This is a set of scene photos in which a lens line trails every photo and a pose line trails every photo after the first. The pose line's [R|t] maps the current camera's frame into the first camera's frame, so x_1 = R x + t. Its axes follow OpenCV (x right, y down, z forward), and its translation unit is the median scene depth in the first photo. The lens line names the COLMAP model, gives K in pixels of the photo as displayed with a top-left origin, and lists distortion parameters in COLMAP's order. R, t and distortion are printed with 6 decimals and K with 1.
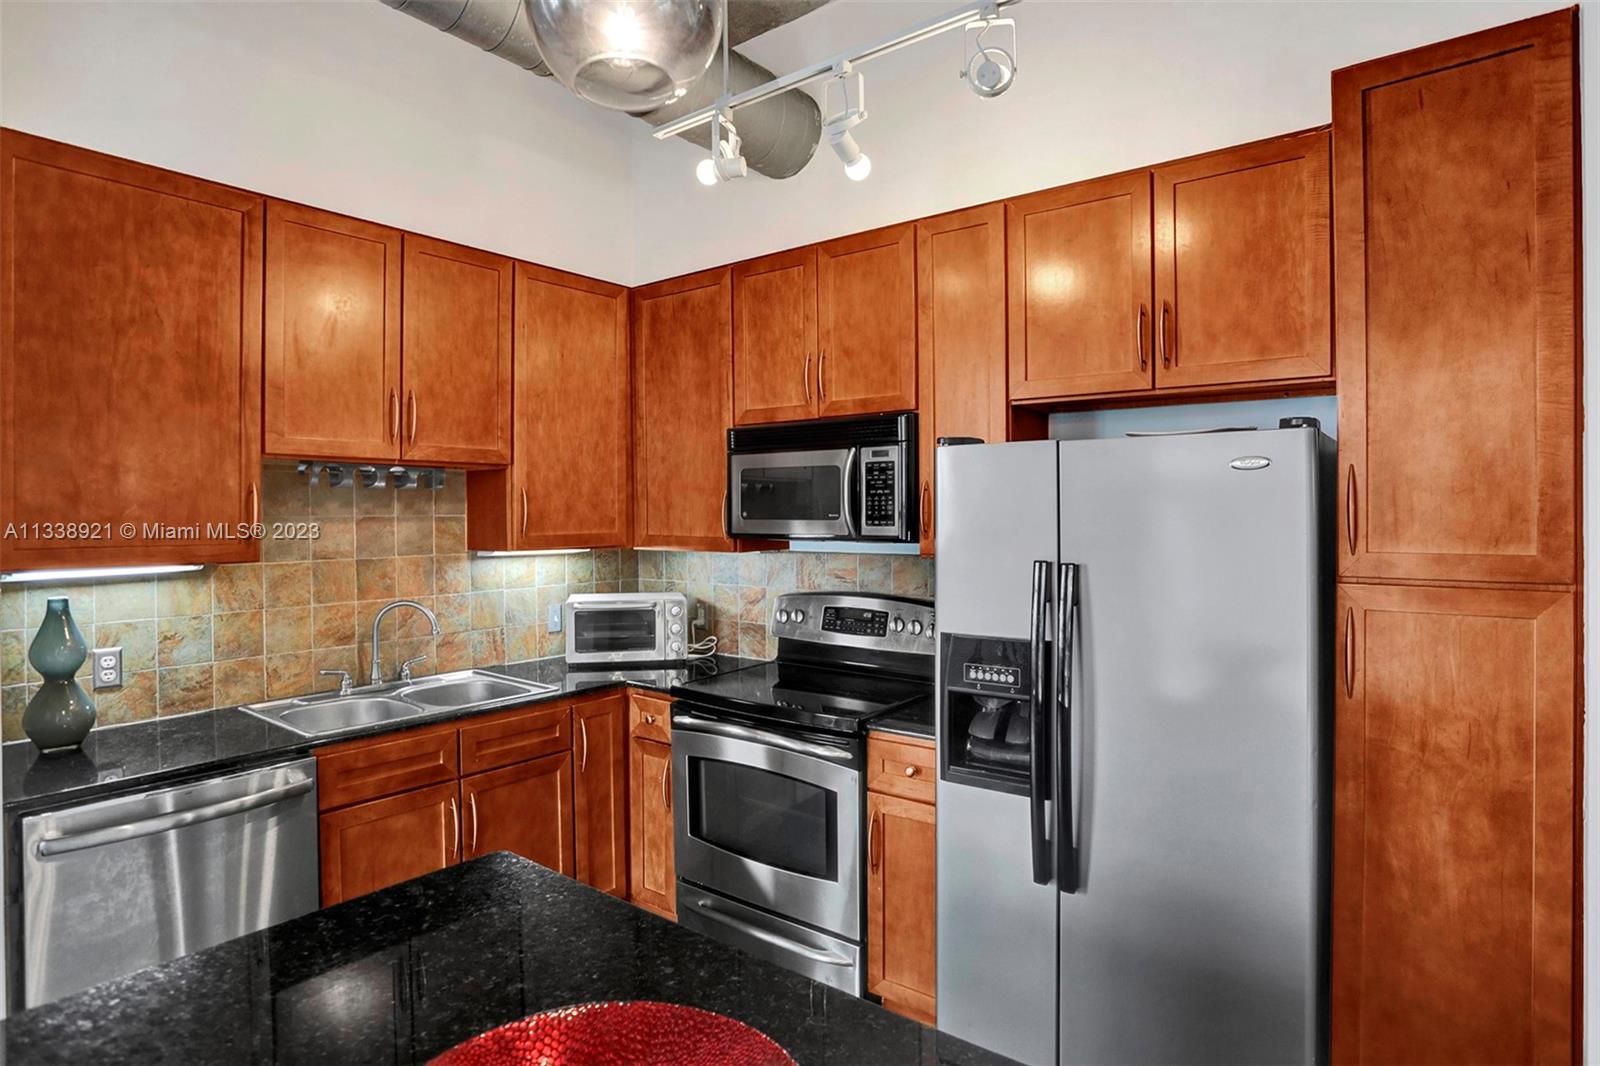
lens RADIAL K [[864.3, 0, 779.4], [0, 864.3, 514.6], [0, 0, 1]] dist [-0.050155, 0.003302]
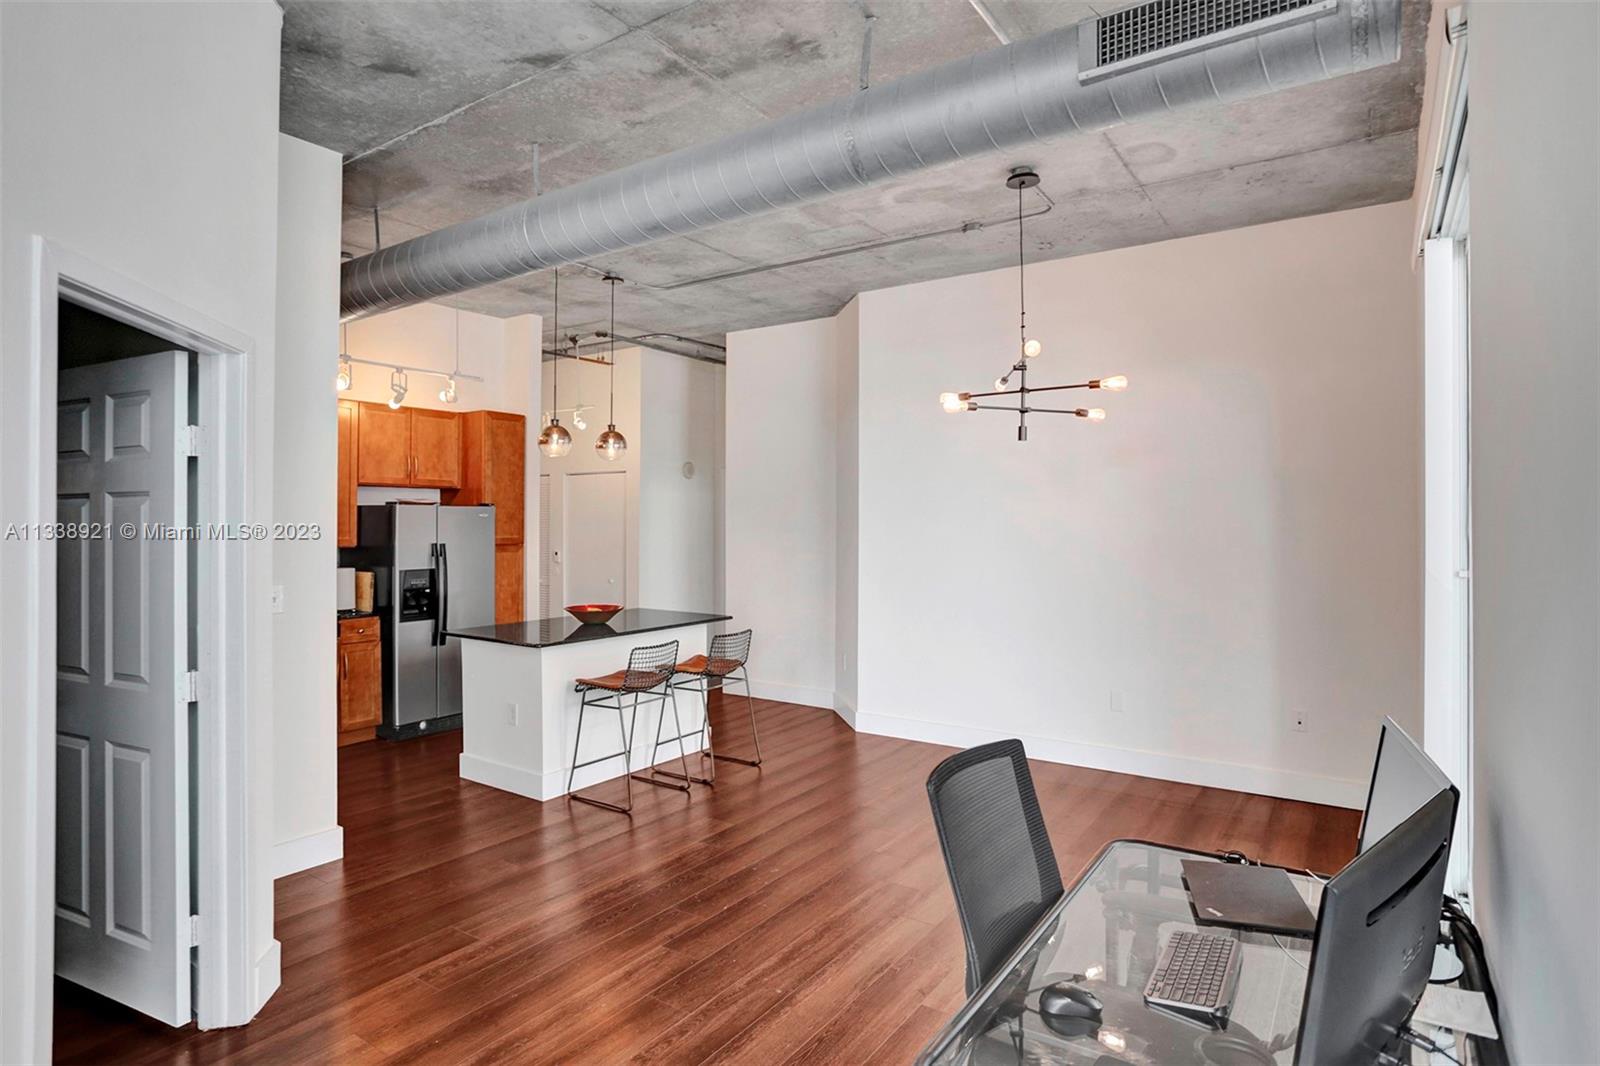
lens RADIAL K [[864.3, 0, 789.5], [0, 864.3, 511.0], [0, 0, 1]] dist [-0.050155, 0.003302]
pose [[-0.058619, 0.013614, 0.998188, -2.113856], [0.002343, 0.999906, -0.013500, -0.014327], [-0.998278, 0.001547, -0.058645, -0.086774]]
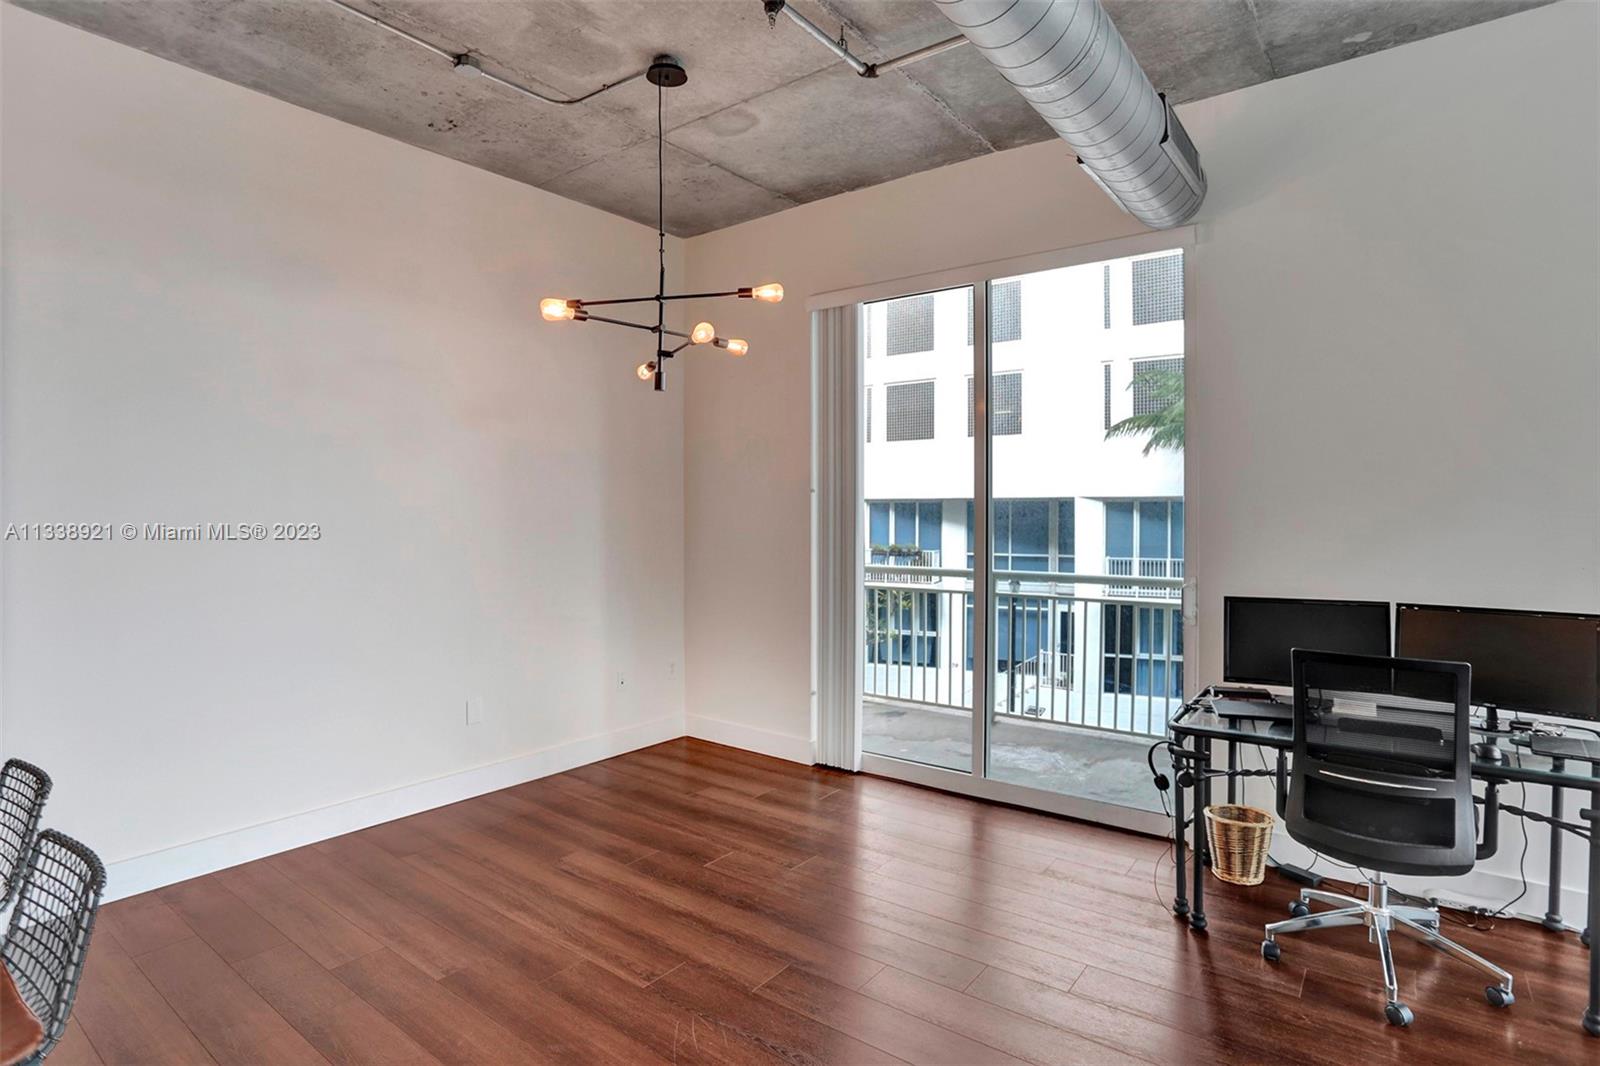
lens RADIAL K [[825.2, 0, 778.2], [0, 825.2, 514.6], [0, 0, 1]] dist [-0.057289, 0.026791]
pose [[-0.999968, 0.004894, -0.006364, -0.762874], [0.004833, 0.999942, 0.009577, 0.009158], [0.006411, 0.009546, -0.999934, 0.609479]]
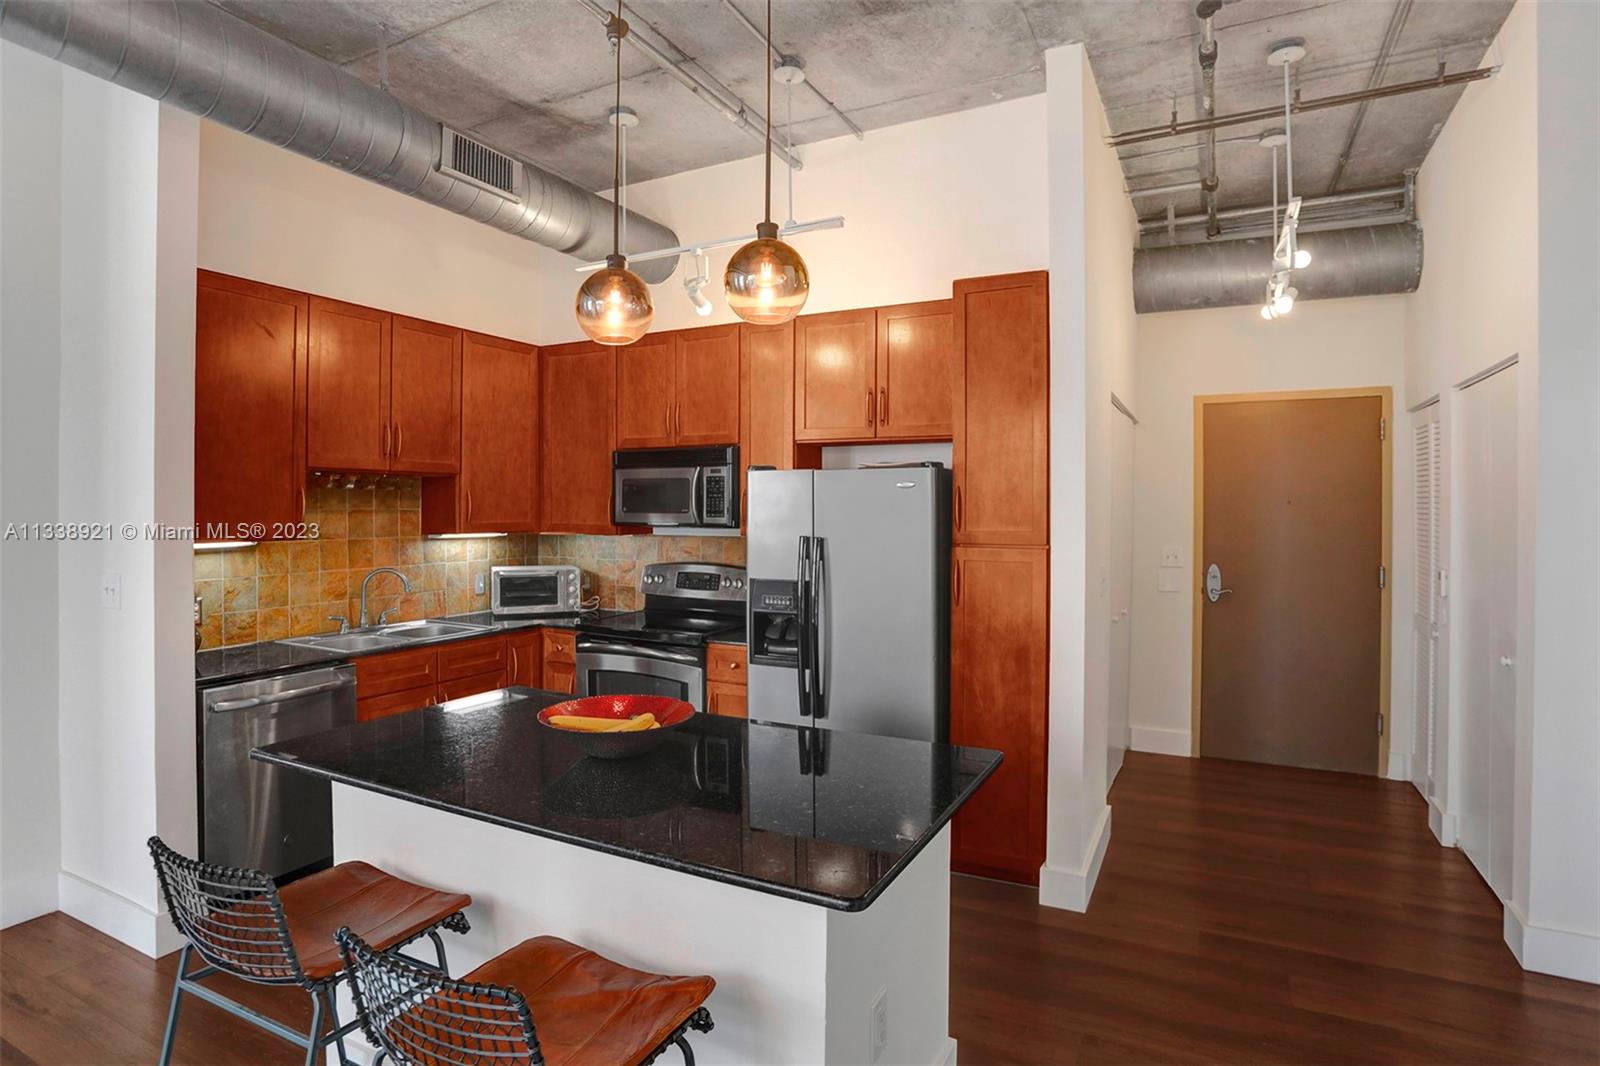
lens RADIAL K [[864.3, 0, 764.5], [0, 864.3, 506.7], [0, 0, 1]] dist [-0.050155, 0.003302]
pose [[0.985518, 0.006081, 0.169460, -0.062082], [-0.005600, 0.999979, -0.003319, -0.001081], [-0.169477, 0.002322, 0.985531, -0.563834]]
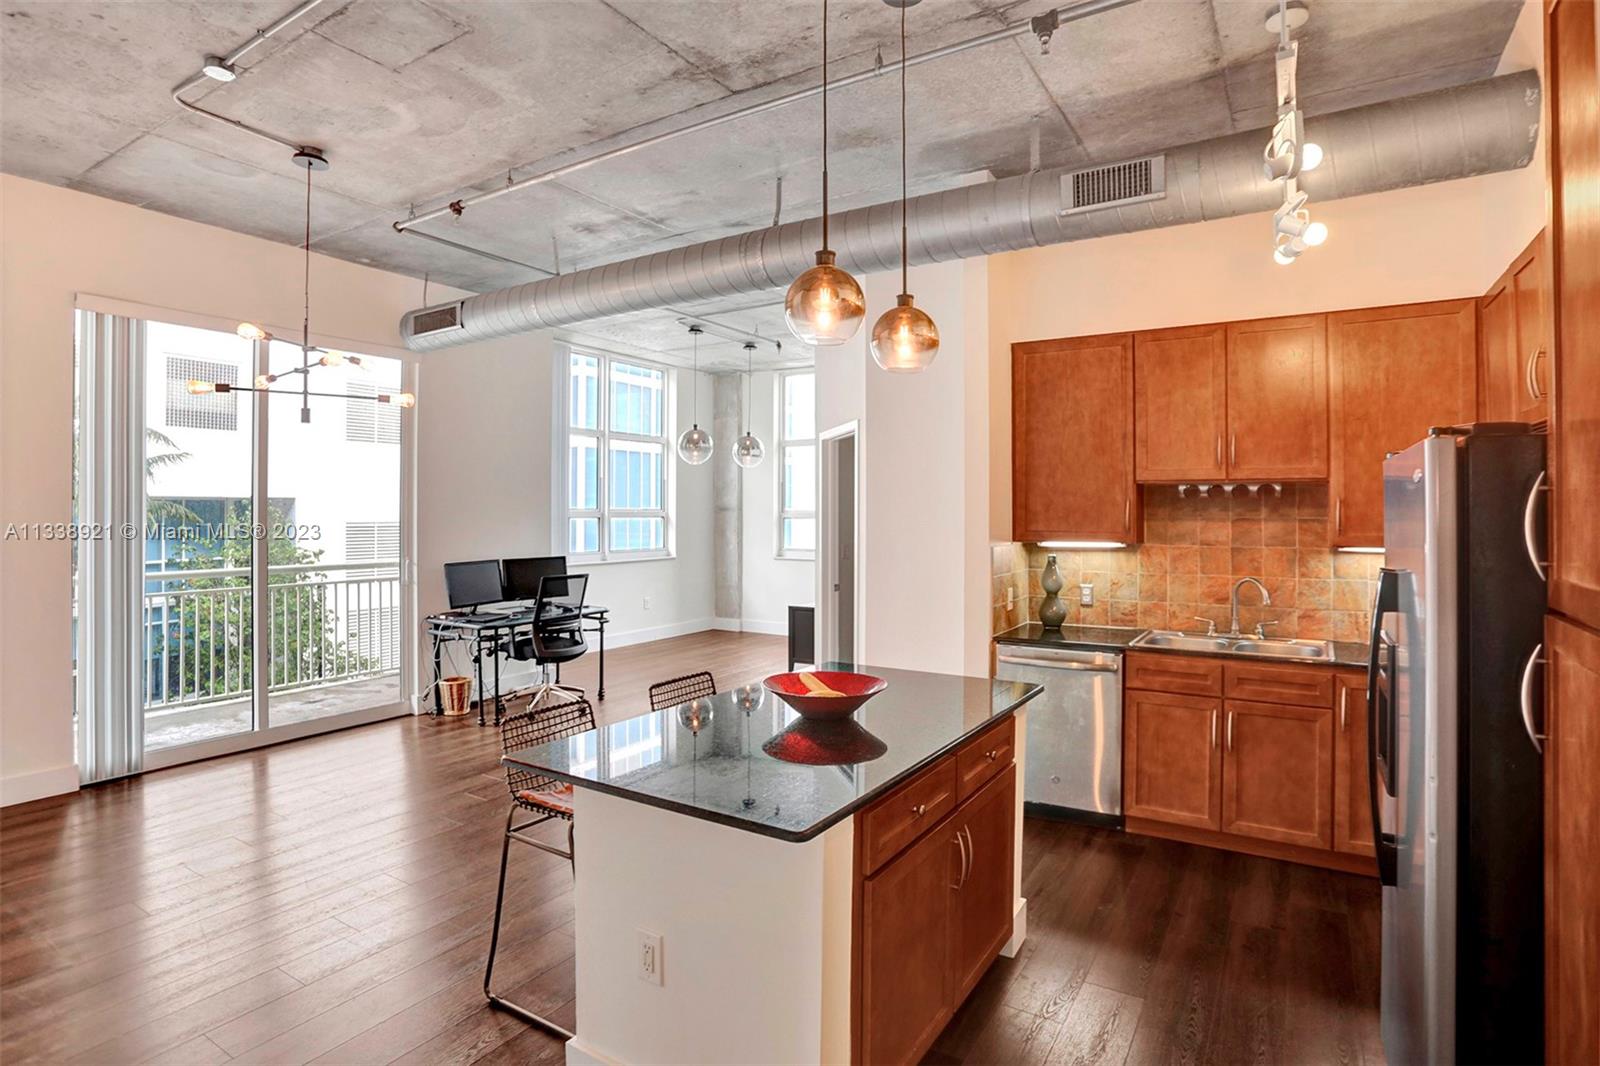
lens RADIAL K [[825.2, 0, 776.1], [0, 825.2, 509.6], [0, 0, 1]] dist [-0.057289, 0.026791]
pose [[0.090184, 0.002054, -0.995923, 0.906334], [-0.005131, 0.999986, 0.001597, -0.010931], [0.995912, 0.004966, 0.090193, 0.106583]]
